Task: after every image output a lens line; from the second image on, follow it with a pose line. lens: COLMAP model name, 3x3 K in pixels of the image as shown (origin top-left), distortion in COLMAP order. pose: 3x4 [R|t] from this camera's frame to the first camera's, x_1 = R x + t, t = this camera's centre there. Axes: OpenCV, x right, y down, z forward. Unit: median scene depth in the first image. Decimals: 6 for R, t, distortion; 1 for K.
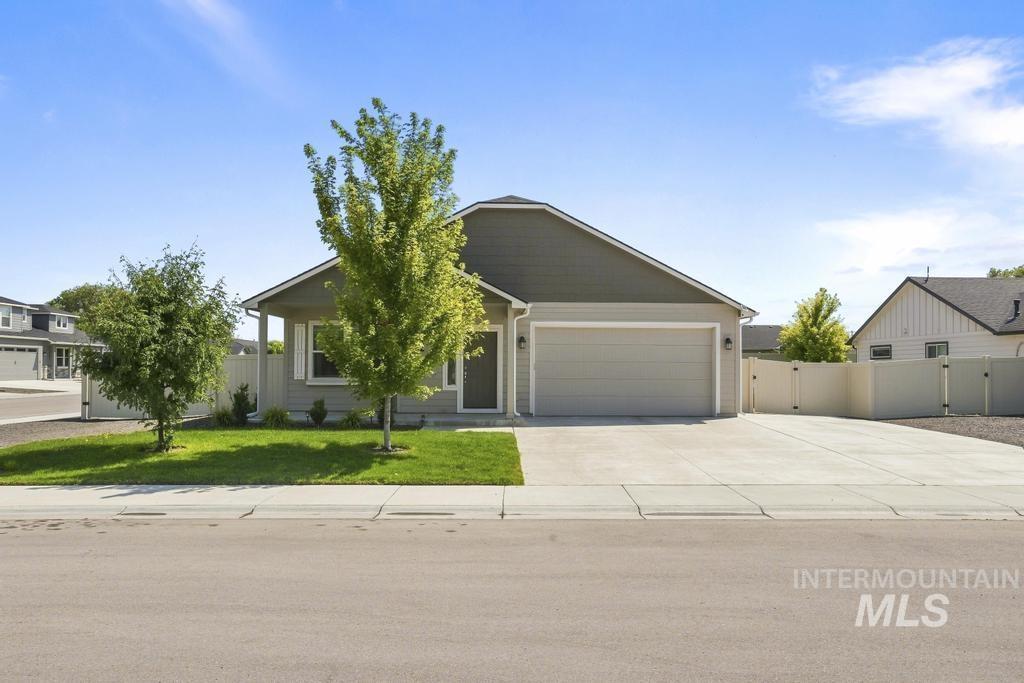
lens RADIAL K [[746.4, 0, 477.9], [0, 746.4, 343.5], [0, 0, 1]] dist [0.001517, 0.000838]
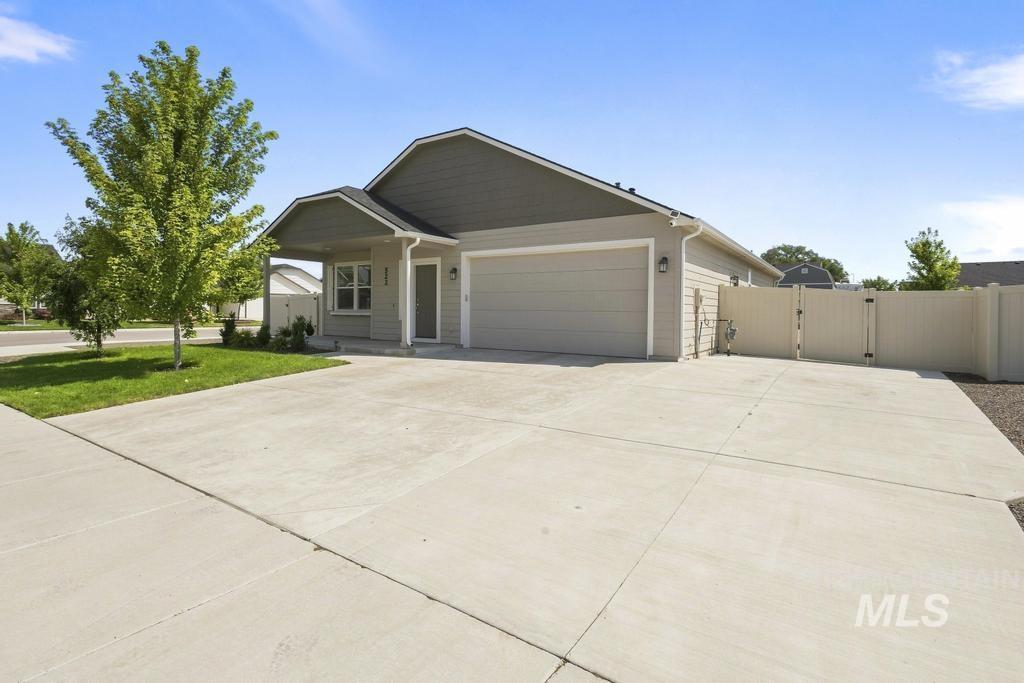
lens RADIAL K [[502.0, 0, 508.9], [0, 502.0, 312.9], [0, 0, 1]] dist [-0.001120, -0.000080]
pose [[0.823595, 0.005905, -0.567148, 0.496326], [0.010157, 0.999632, 0.025157, 0.034910], [0.567088, -0.026480, 0.823232, 0.484814]]
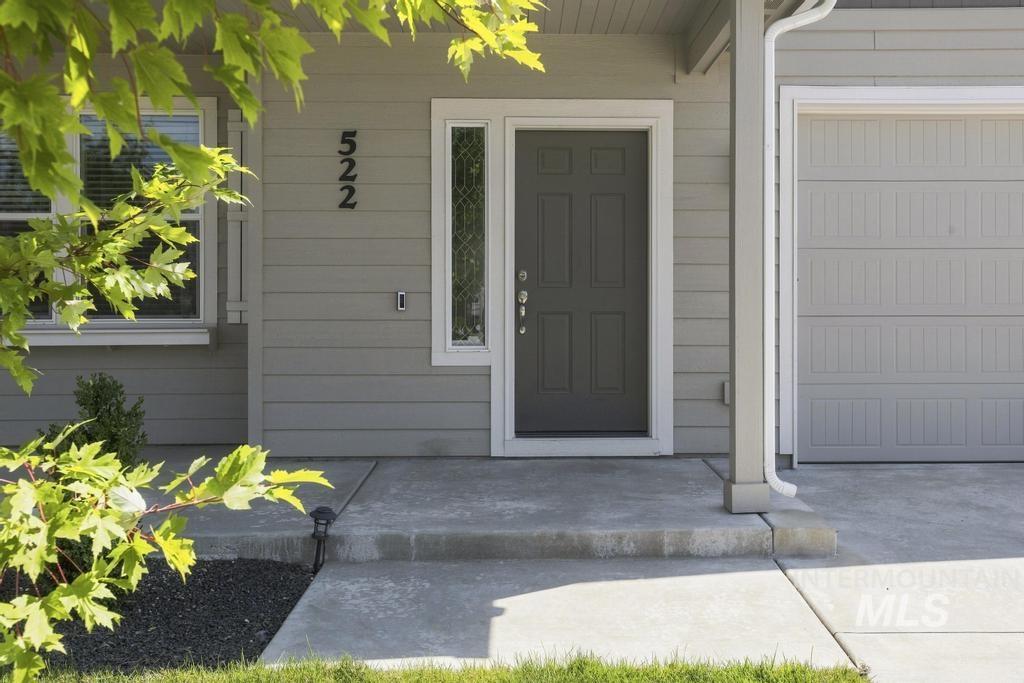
lens RADIAL K [[1001.9, 0, 514.6], [0, 1001.9, 292.0], [0, 0, 1]] dist [0.009595, 0.003025]
pose [[0.999933, -0.006336, 0.009649, -0.022701], [0.006067, 0.999599, 0.027670, 0.028953], [-0.009821, -0.027610, 0.999571, 0.663040]]
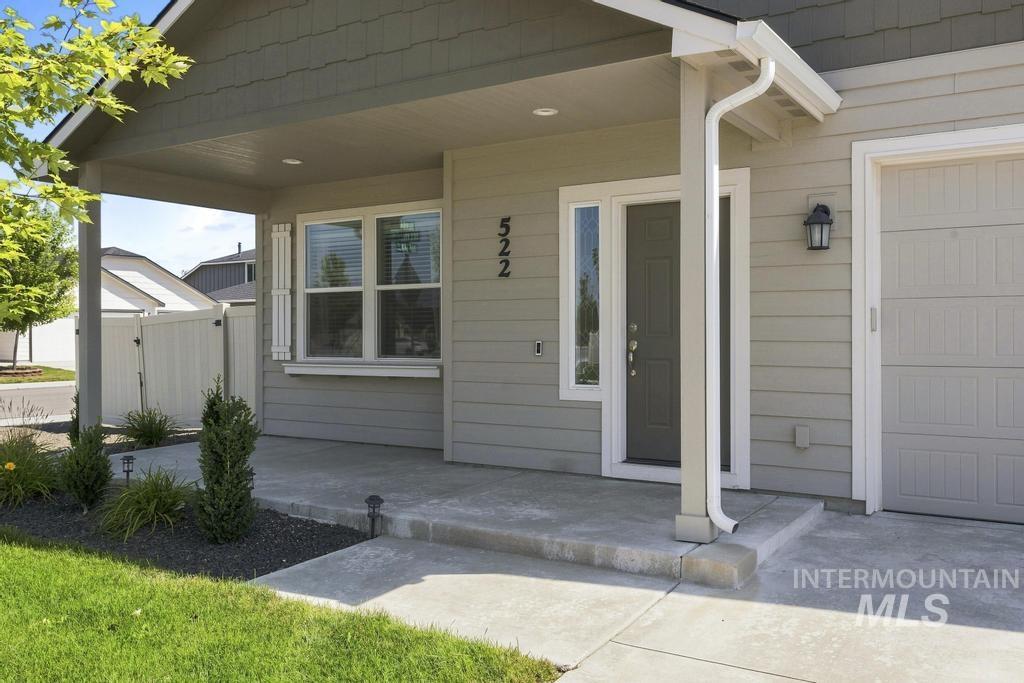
lens RADIAL K [[875.7, 0, 515.5], [0, 875.7, 327.0], [0, 0, 1]] dist [-0.001095, 0.000289]
pose [[0.834420, -0.011556, -0.551008, 0.137297], [0.024279, 0.999580, 0.015803, 0.025988], [0.550594, -0.026564, 0.834350, 0.681019]]
